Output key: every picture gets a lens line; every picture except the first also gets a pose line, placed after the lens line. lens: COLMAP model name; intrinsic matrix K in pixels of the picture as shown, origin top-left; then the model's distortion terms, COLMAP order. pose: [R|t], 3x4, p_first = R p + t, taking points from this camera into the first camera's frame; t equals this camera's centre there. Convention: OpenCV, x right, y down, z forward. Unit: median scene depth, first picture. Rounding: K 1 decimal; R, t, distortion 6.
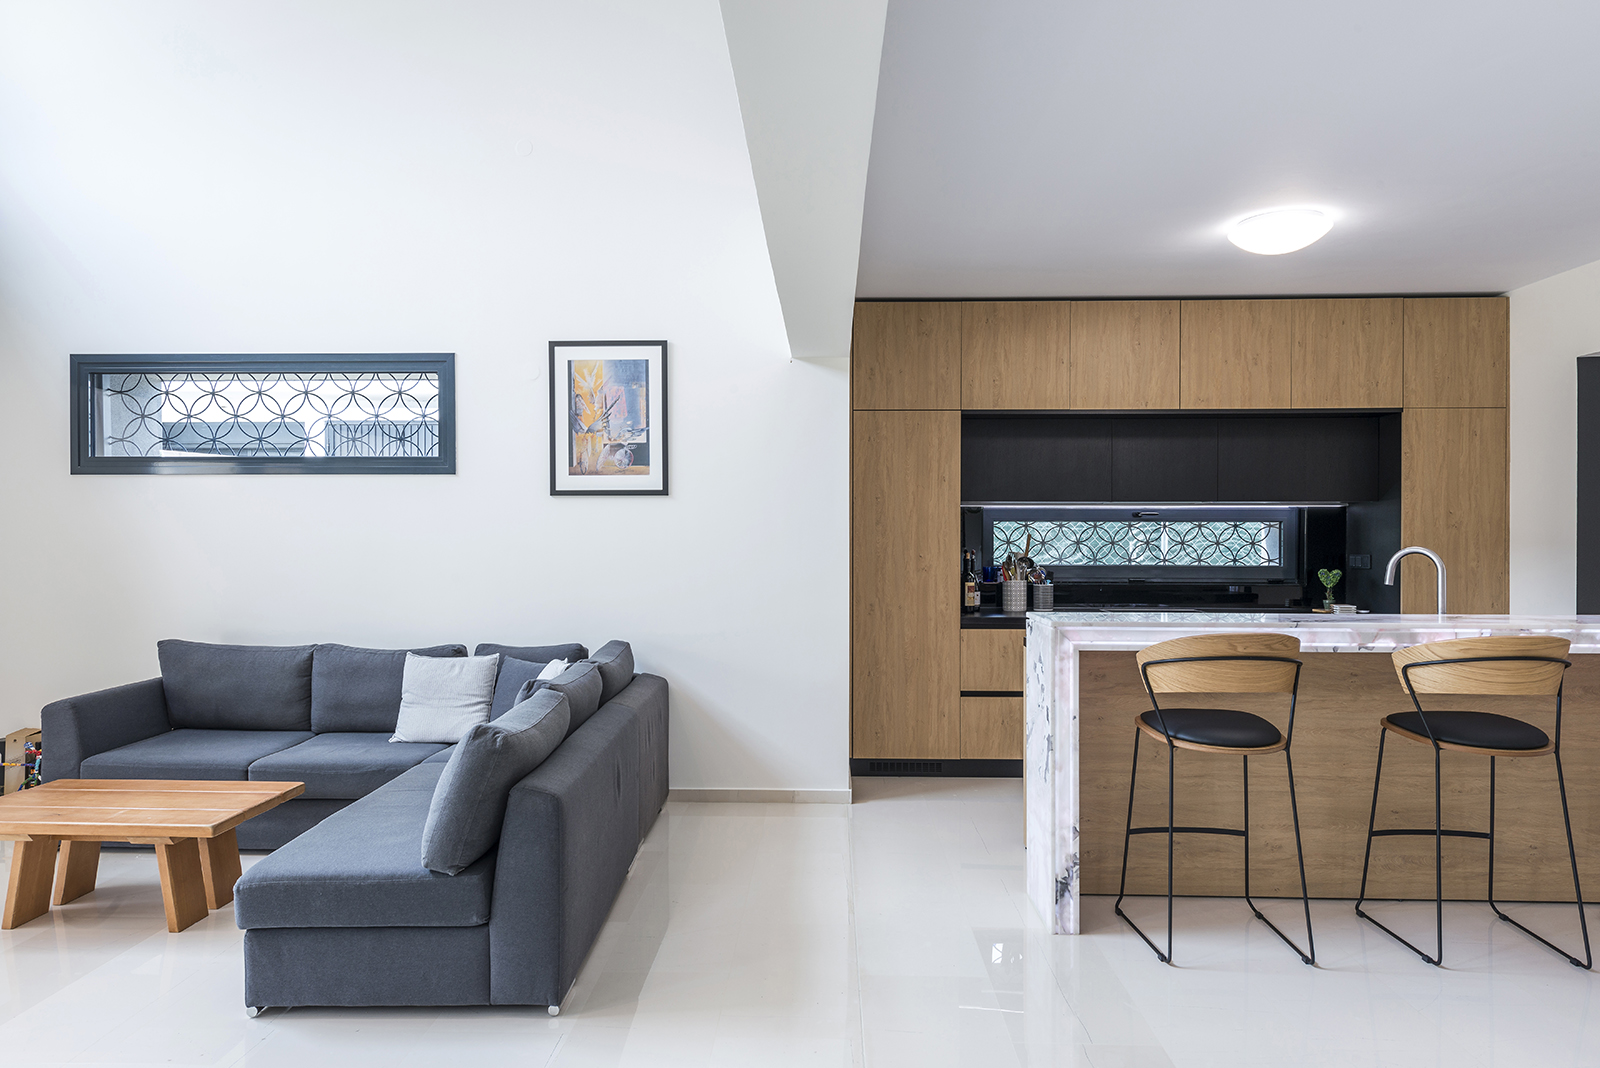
lens RADIAL K [[992.1, 0, 800.3], [0, 992.1, 541.4], [0, 0, 1]] dist [-0.005622, 0.000171]
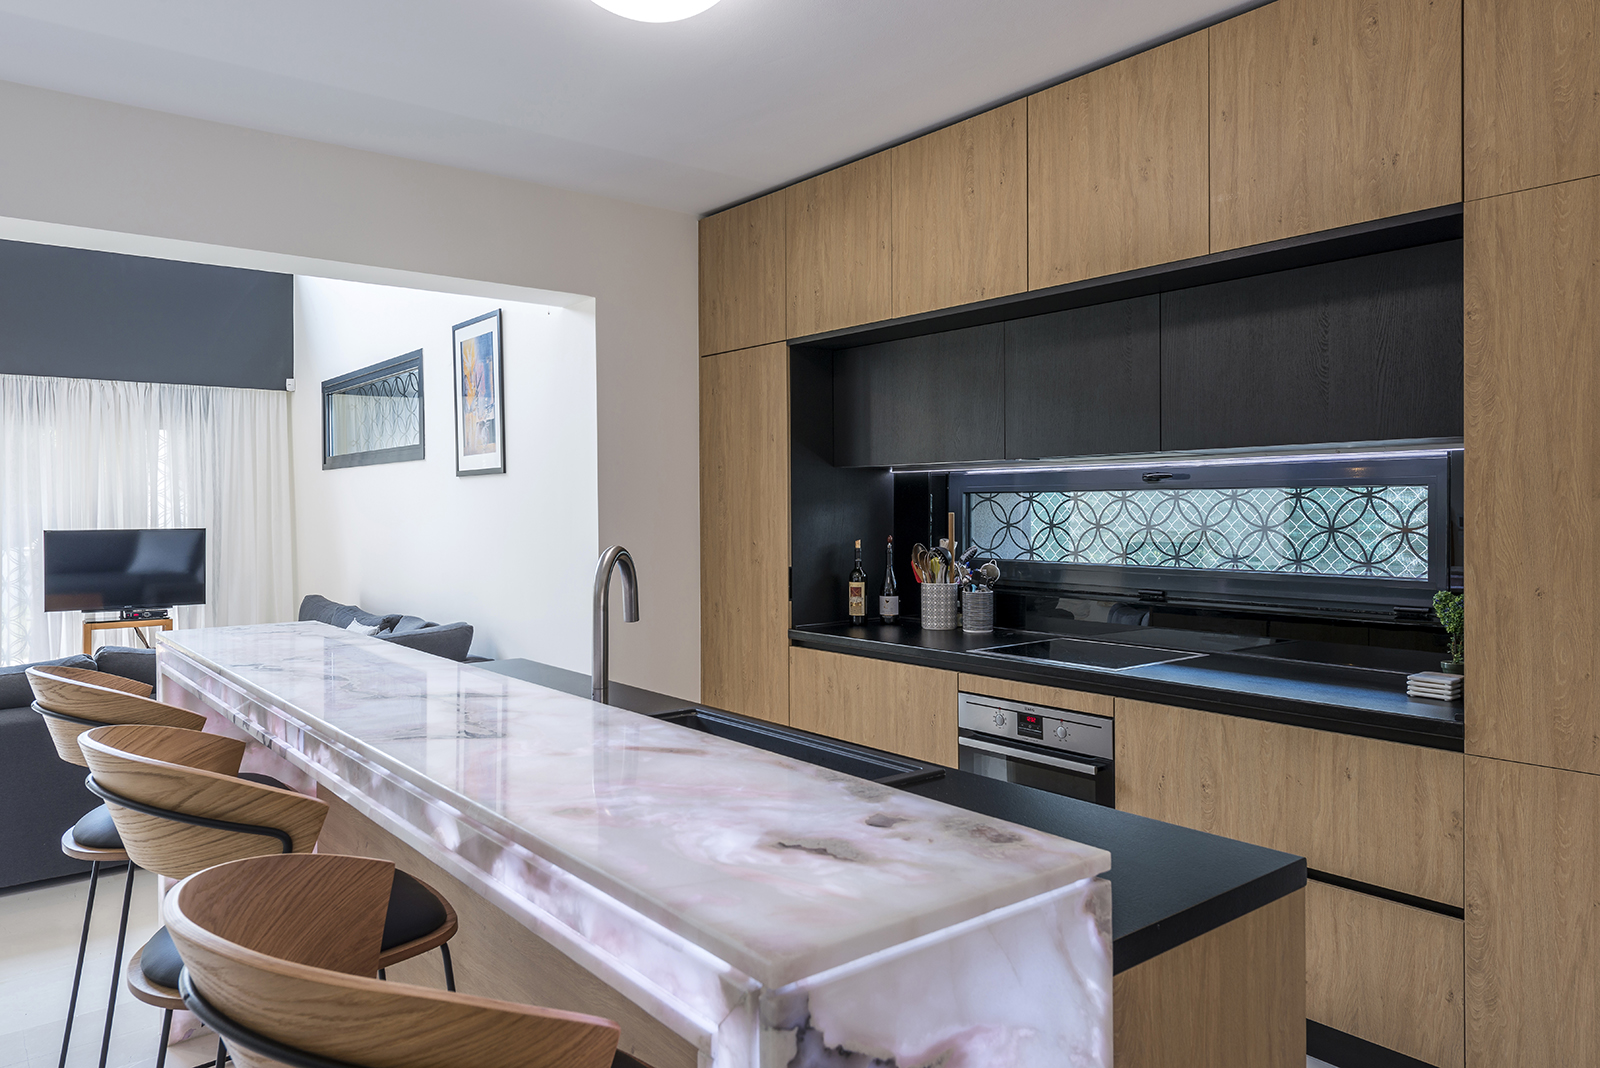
lens RADIAL K [[1080.7, 0, 801.6], [0, 1080.7, 523.6], [0, 0, 1]] dist [0.005556, 0.002708]
pose [[0.654226, 0.006465, -0.756272, 0.766370], [0.000338, 0.999961, 0.008841, -0.007025], [0.756299, -0.006039, 0.654198, 0.501756]]
